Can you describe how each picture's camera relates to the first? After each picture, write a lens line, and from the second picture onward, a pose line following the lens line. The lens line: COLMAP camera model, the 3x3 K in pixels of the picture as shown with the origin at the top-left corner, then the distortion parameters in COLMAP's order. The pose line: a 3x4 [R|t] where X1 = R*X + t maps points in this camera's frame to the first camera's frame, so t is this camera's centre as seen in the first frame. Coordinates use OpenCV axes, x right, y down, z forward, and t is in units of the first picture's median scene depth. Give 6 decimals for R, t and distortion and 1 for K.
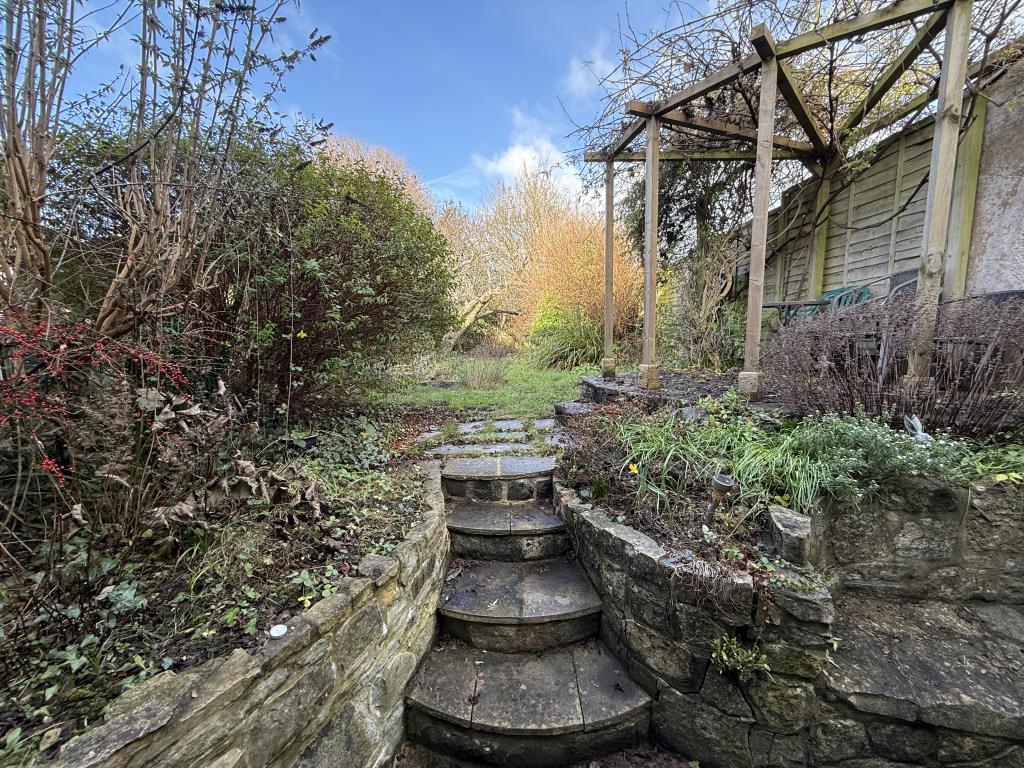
lens RADIAL K [[412.0, 0, 514.0], [0, 412.0, 380.8], [0, 0, 1]] dist [-0.000013, 0.000004]
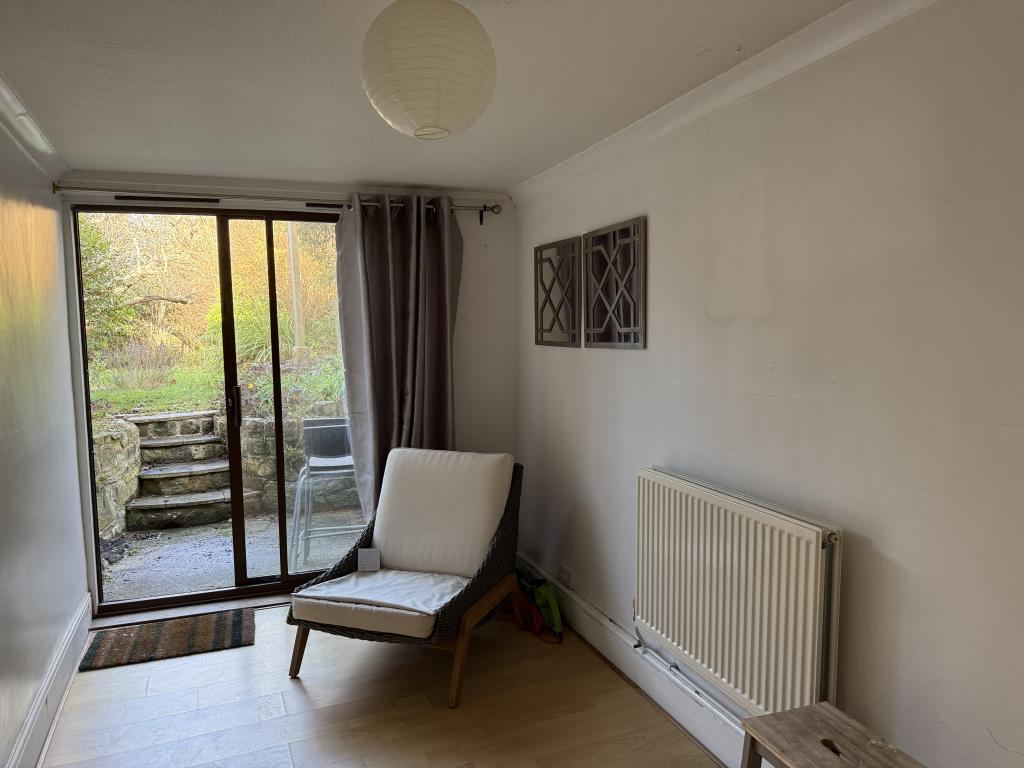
lens RADIAL K [[723.6, 0, 511.5], [0, 723.6, 382.9], [0, 0, 1]] dist [-0.003318, -0.001393]
pose [[0.910121, -0.044502, 0.411947, 0.005110], [0.063858, 0.997402, -0.033336, 0.307757], [-0.409393, 0.056646, 0.910598, -2.045464]]
